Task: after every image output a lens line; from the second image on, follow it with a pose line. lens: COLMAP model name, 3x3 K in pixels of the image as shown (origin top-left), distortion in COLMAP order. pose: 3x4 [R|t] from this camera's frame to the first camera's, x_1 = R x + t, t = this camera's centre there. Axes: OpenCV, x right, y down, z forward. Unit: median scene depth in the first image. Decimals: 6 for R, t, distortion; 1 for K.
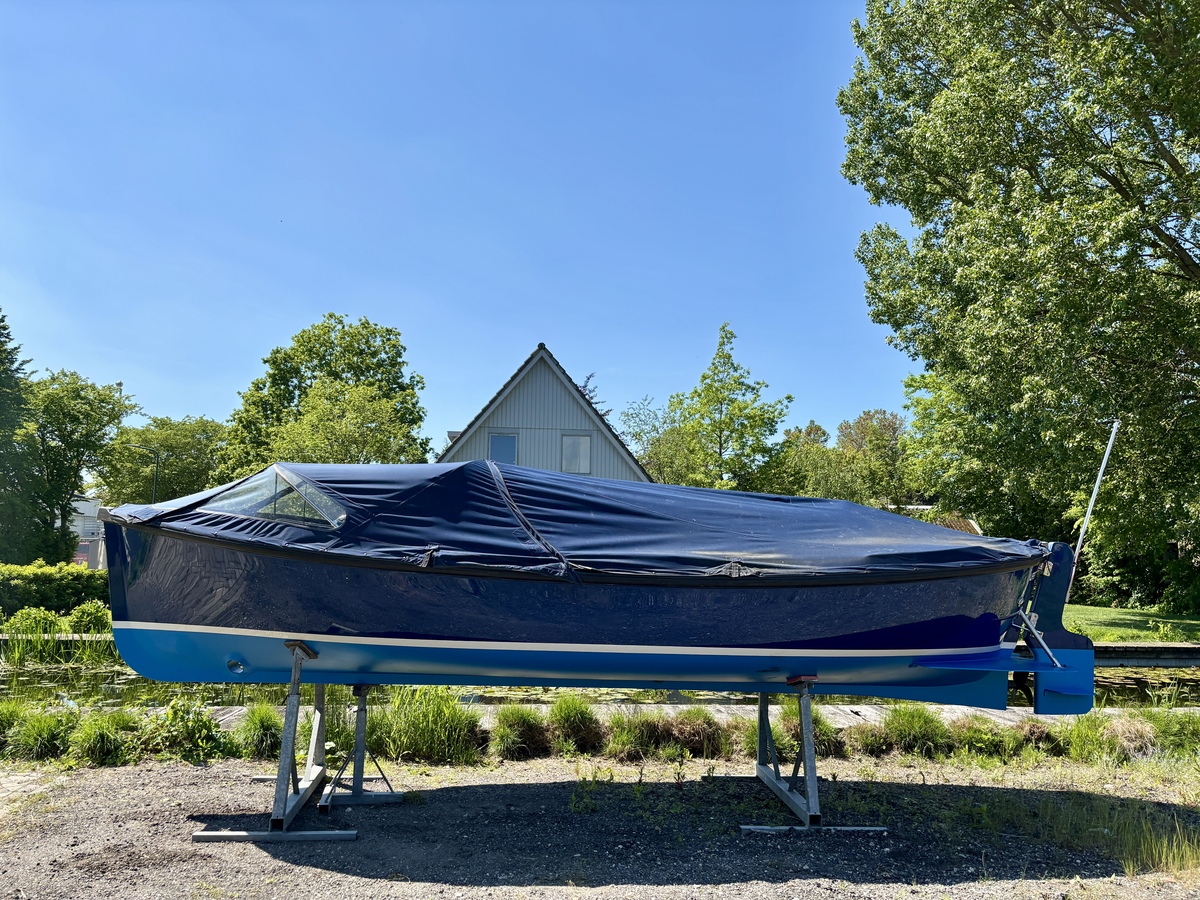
lens RADIAL K [[922.6, 0, 604.2], [0, 922.6, 435.9], [0, 0, 1]] dist [0.054945, -0.050228]
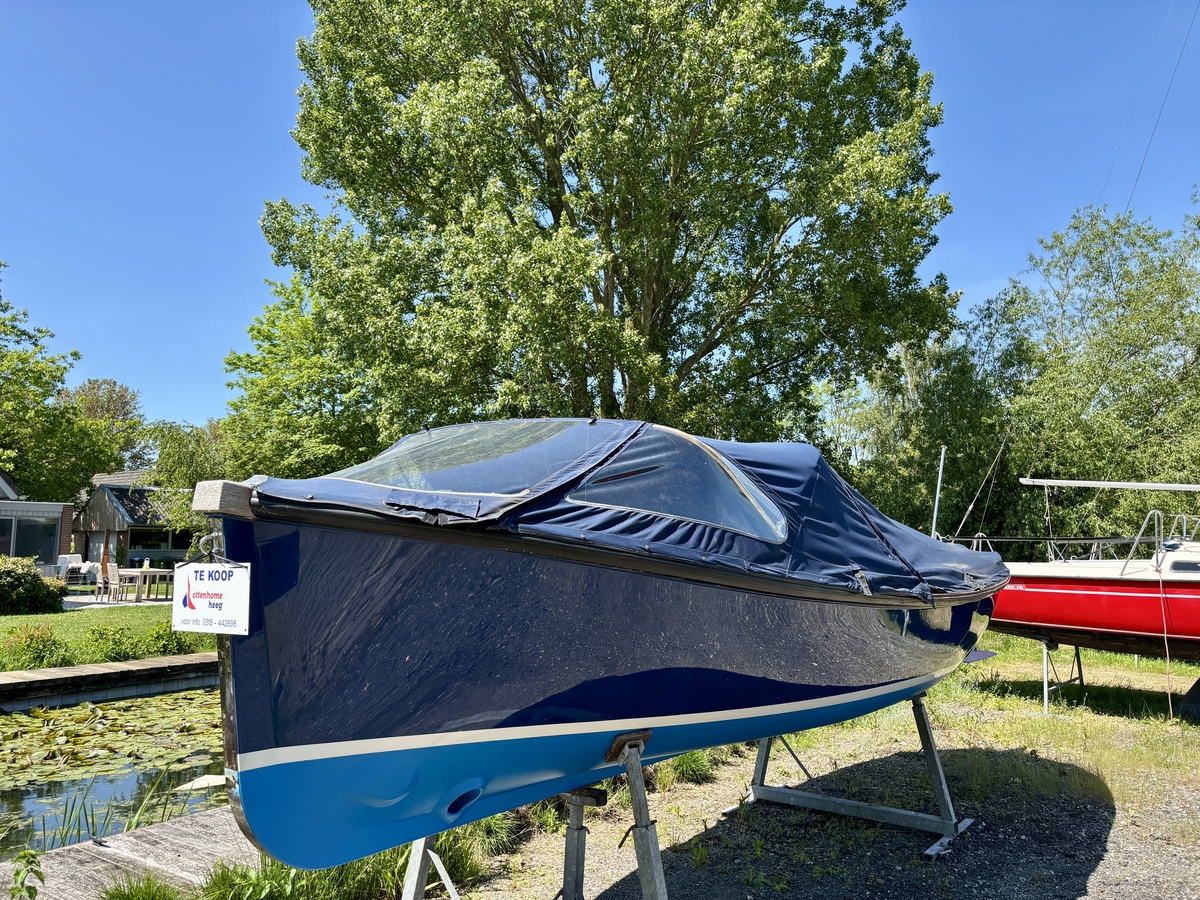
lens RADIAL K [[922.6, 0, 604.2], [0, 922.6, 435.9], [0, 0, 1]] dist [0.054945, -0.050228]
pose [[0.657497, 0.082846, 0.748888, -0.155774], [-0.095926, 0.995053, -0.025858, 0.010880], [-0.747326, -0.054836, 0.662191, 0.127018]]
